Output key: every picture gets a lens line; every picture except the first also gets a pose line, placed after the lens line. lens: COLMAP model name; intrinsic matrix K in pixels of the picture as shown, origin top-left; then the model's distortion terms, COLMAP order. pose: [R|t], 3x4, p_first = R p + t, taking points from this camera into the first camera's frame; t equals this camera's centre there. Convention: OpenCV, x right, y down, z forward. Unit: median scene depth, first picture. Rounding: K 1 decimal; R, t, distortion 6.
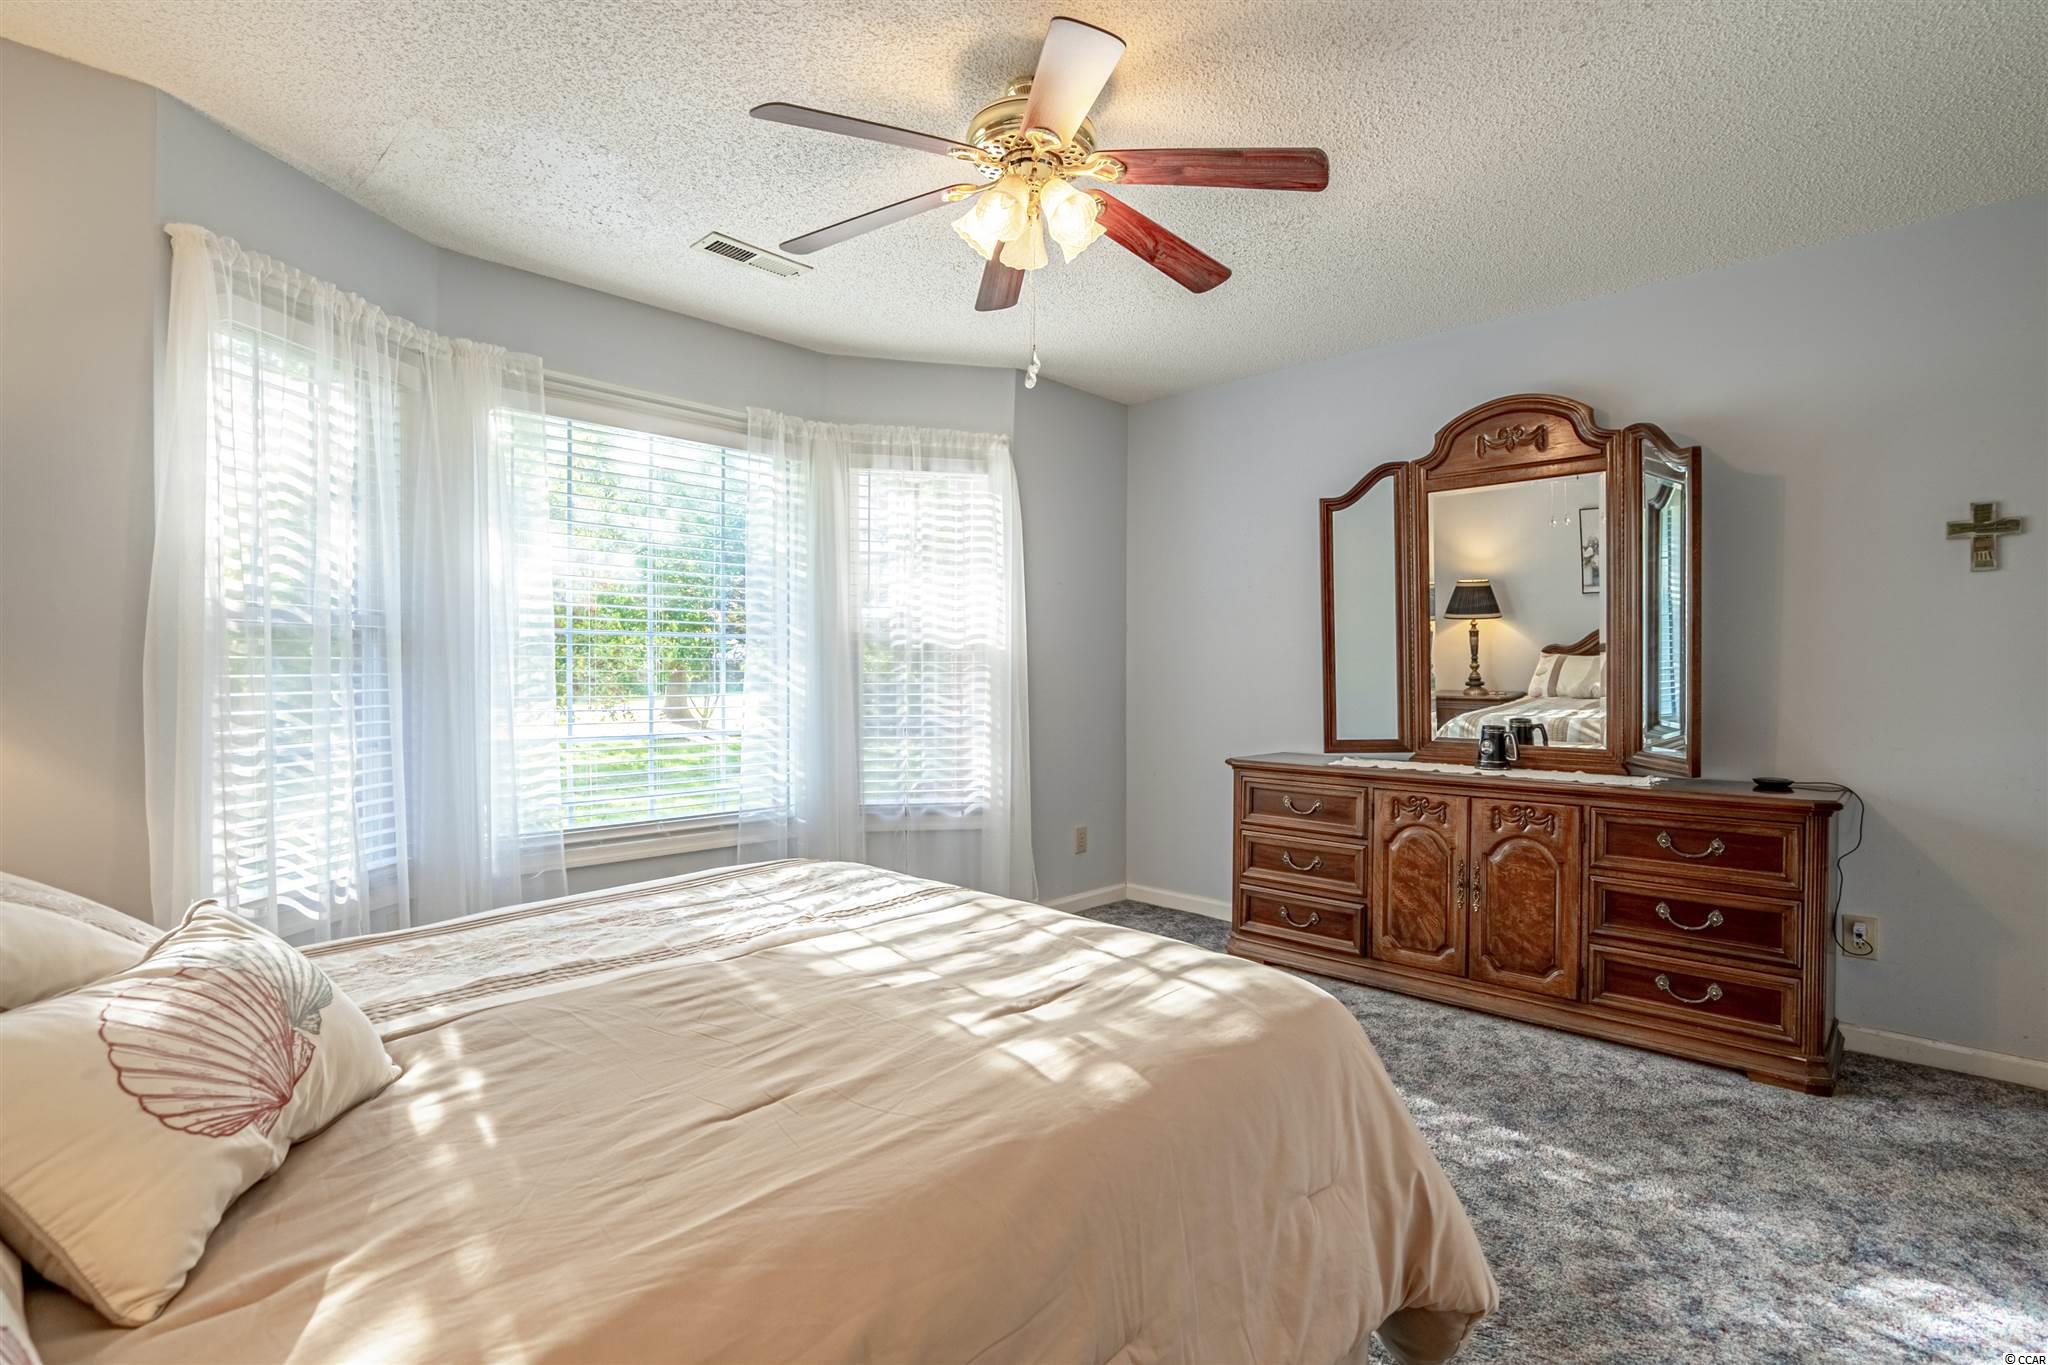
lens RADIAL K [[945.1, 0, 1024.0], [0, 945.1, 682.5], [0, 0, 1]] dist [-0.012436, 0.000330]
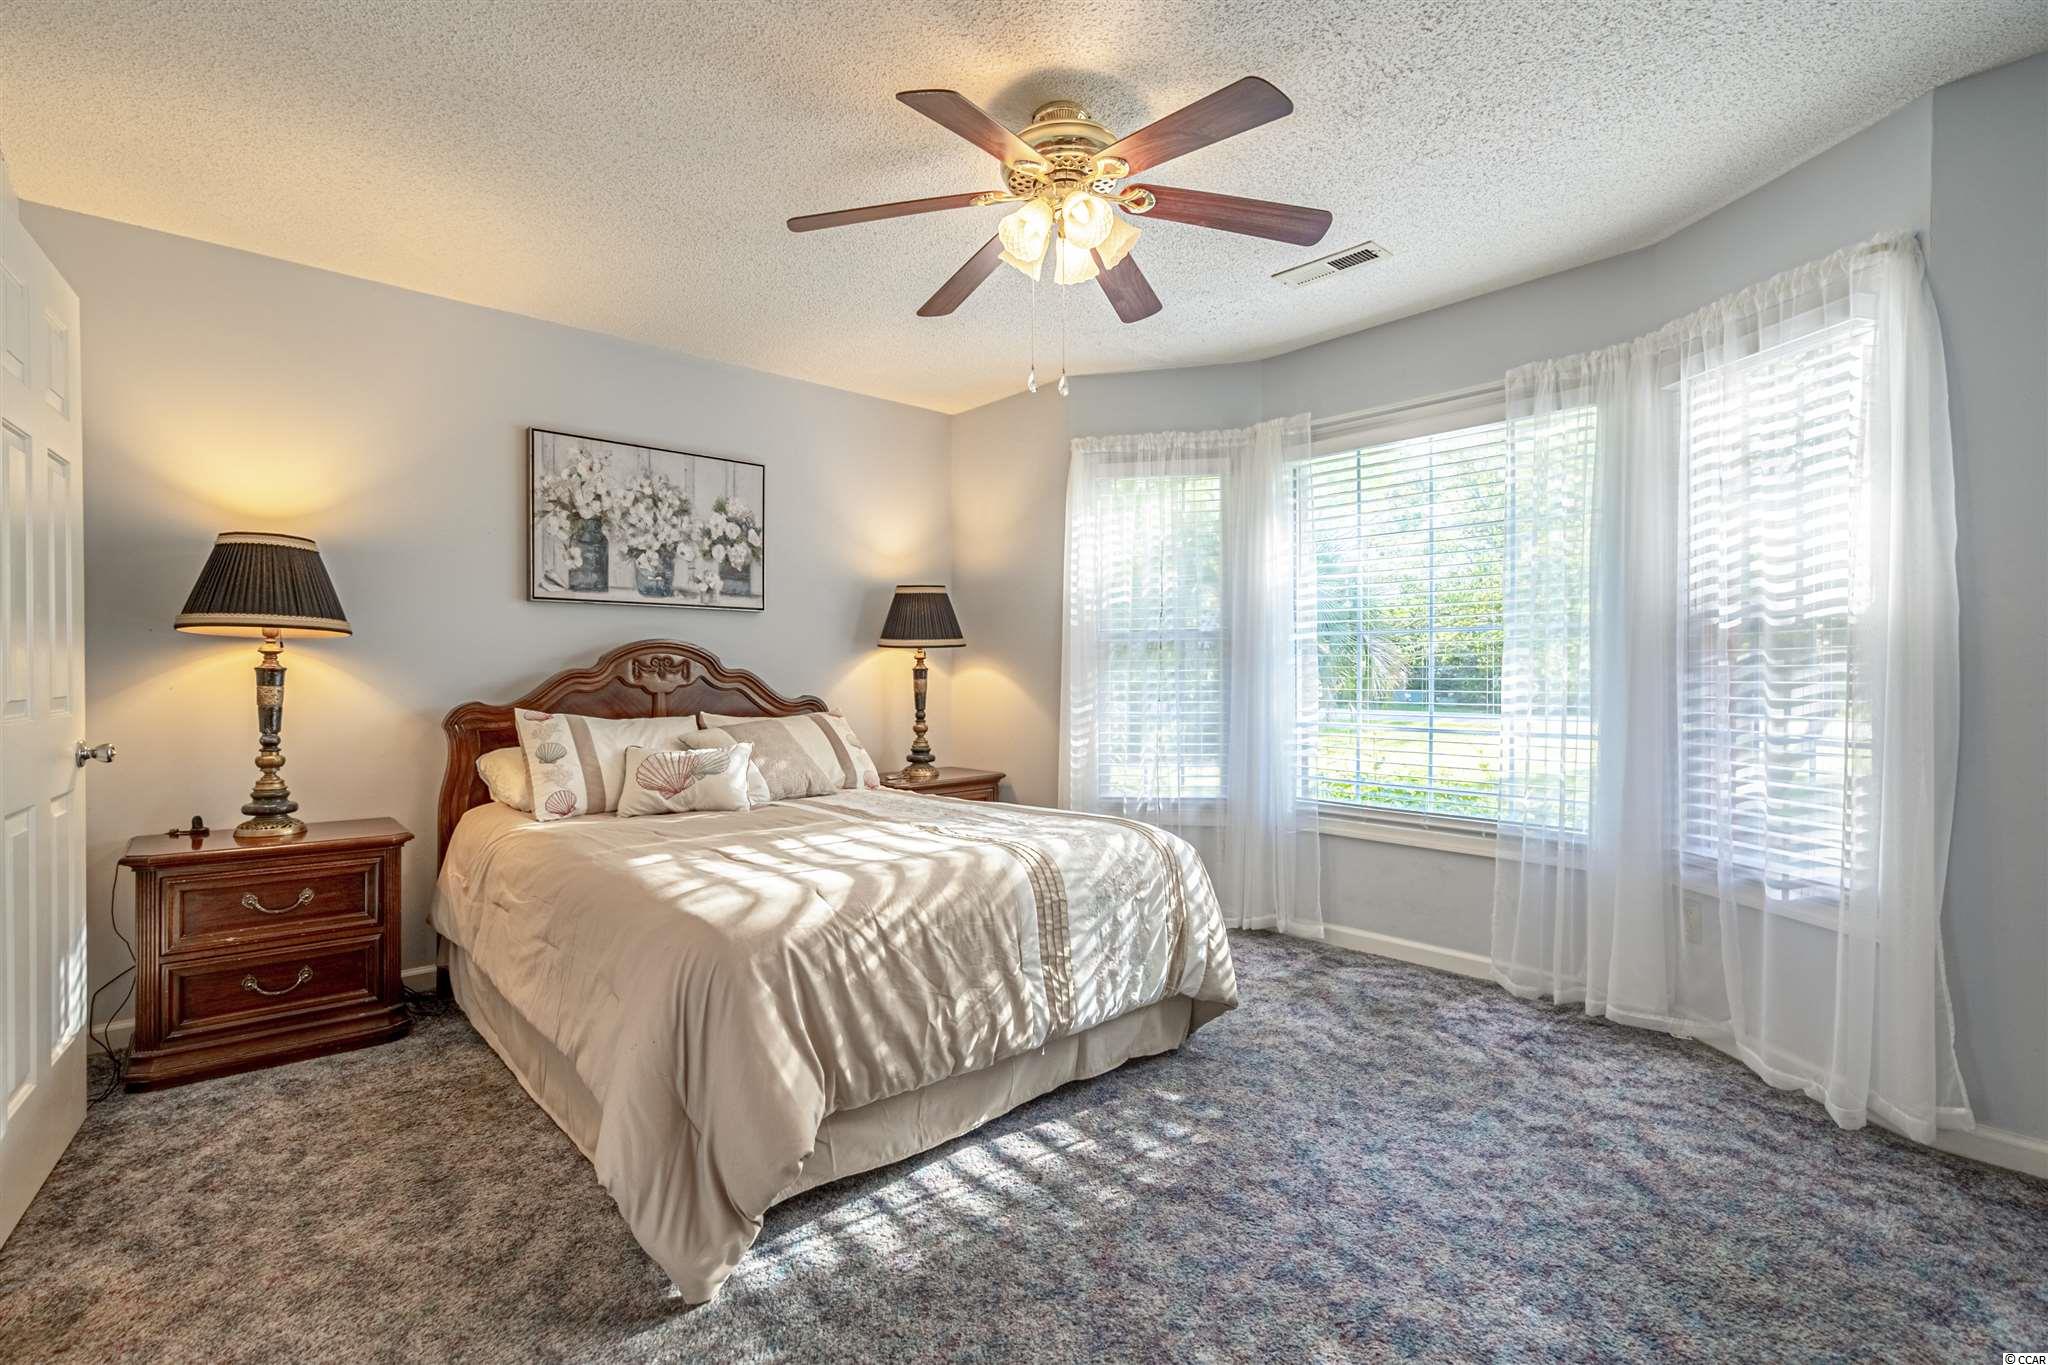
lens RADIAL K [[945.1, 0, 1024.0], [0, 945.1, 682.5], [0, 0, 1]] dist [-0.012436, 0.000330]
pose [[-0.081970, 0.005028, -0.996622, 0.681499], [-0.016324, 0.999846, 0.006387, 0.006267], [0.996501, 0.016793, -0.081876, 0.662672]]
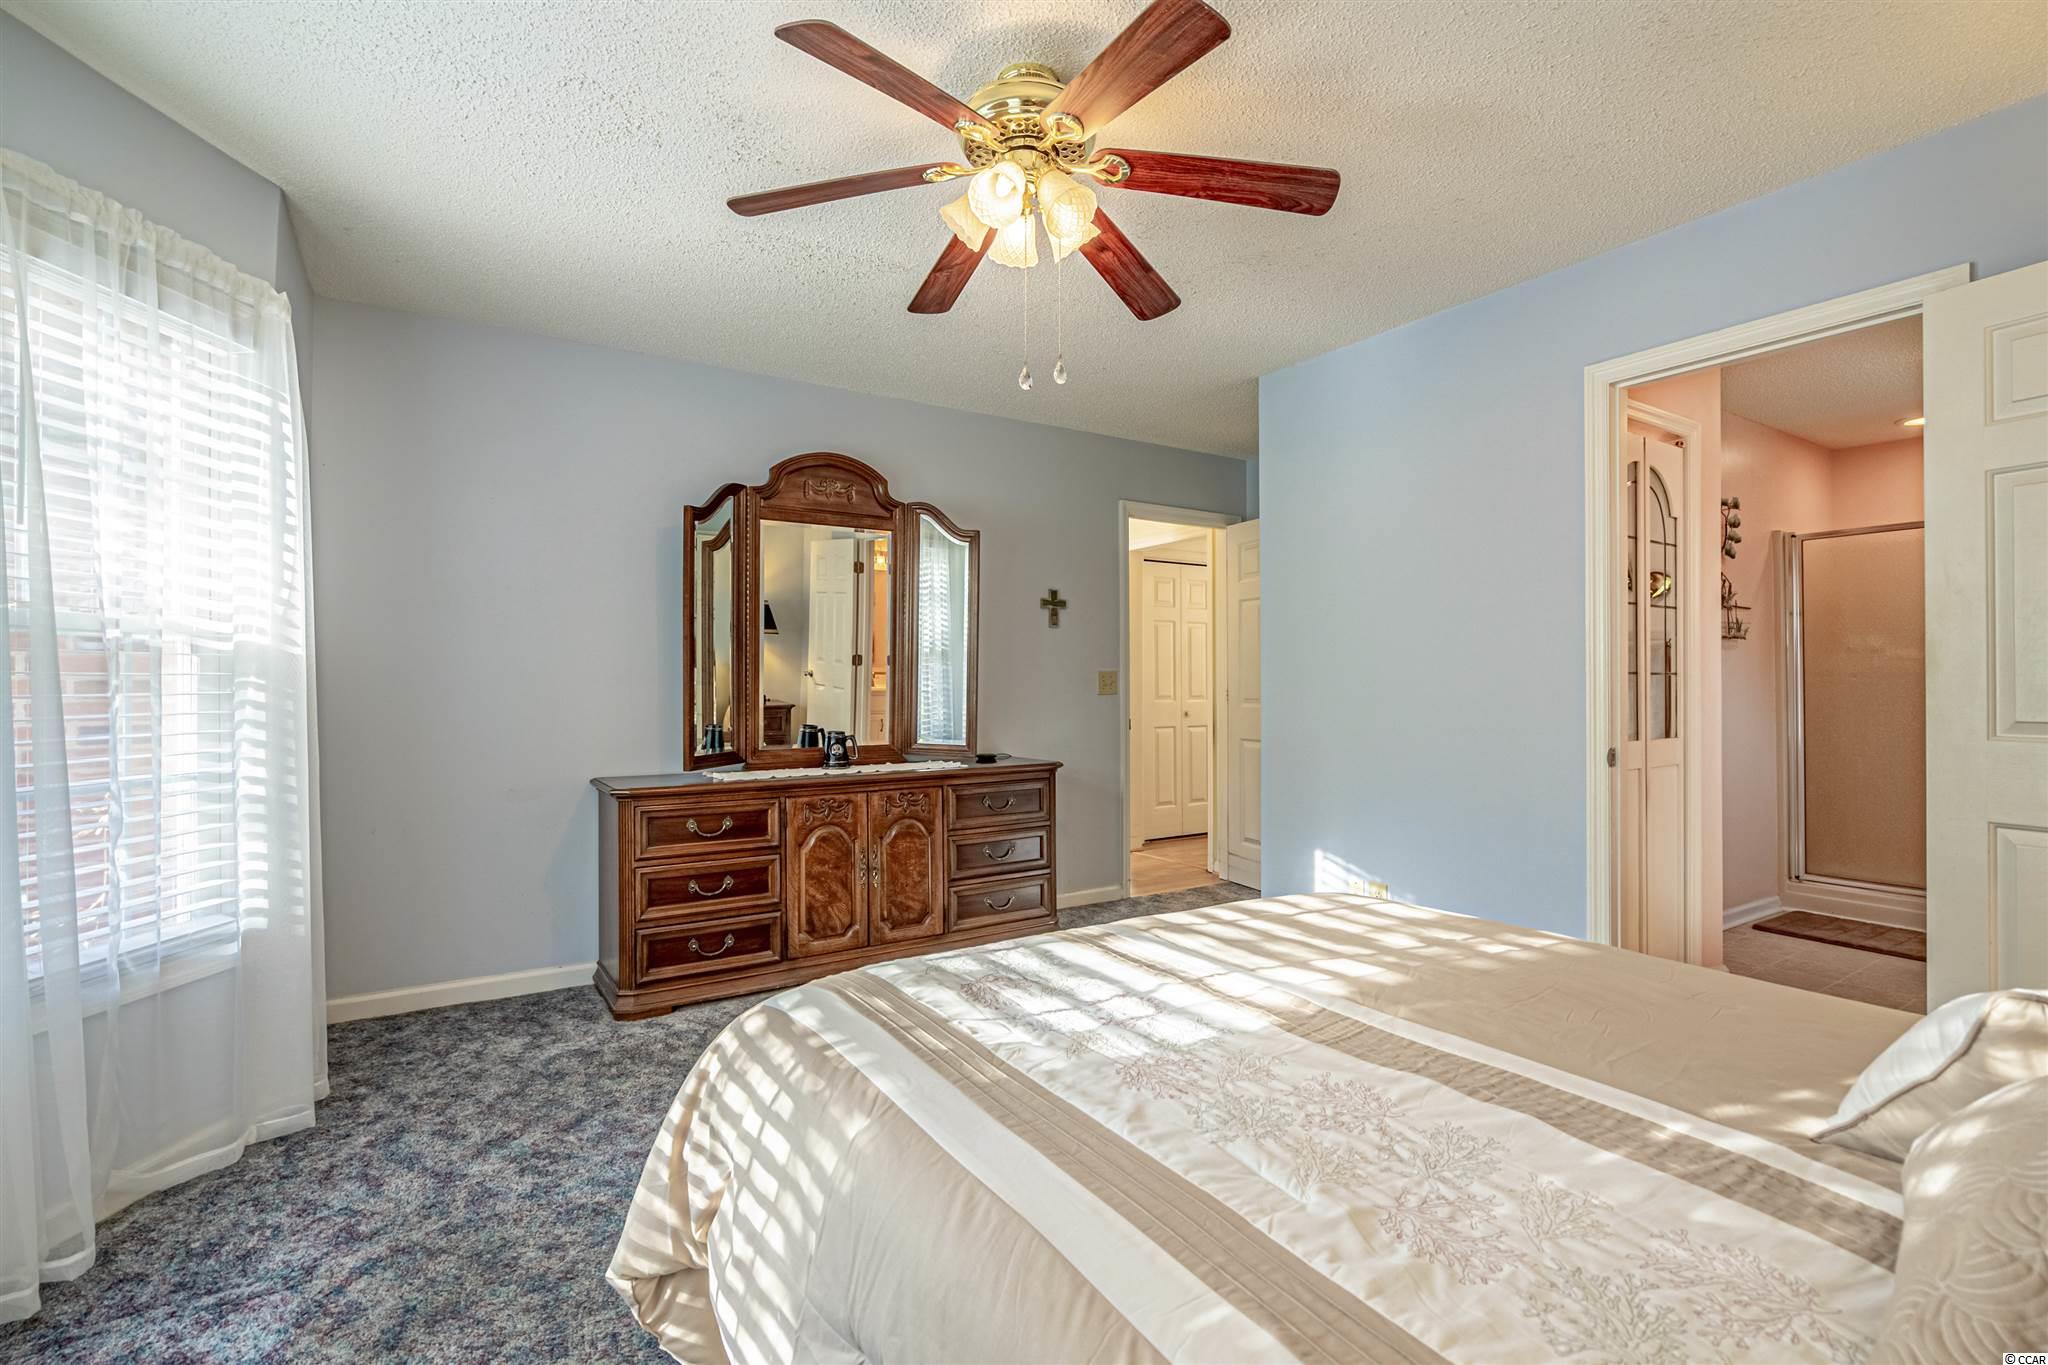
lens RADIAL K [[923.5, 0, 1015.9], [0, 923.5, 675.2], [0, 0, 1]] dist [-0.012847, 0.000651]
pose [[0.253719, 0.004852, 0.967266, -0.561772], [0.014432, 0.999857, -0.008801, -0.010776], [-0.967170, 0.016192, 0.253613, 0.494459]]
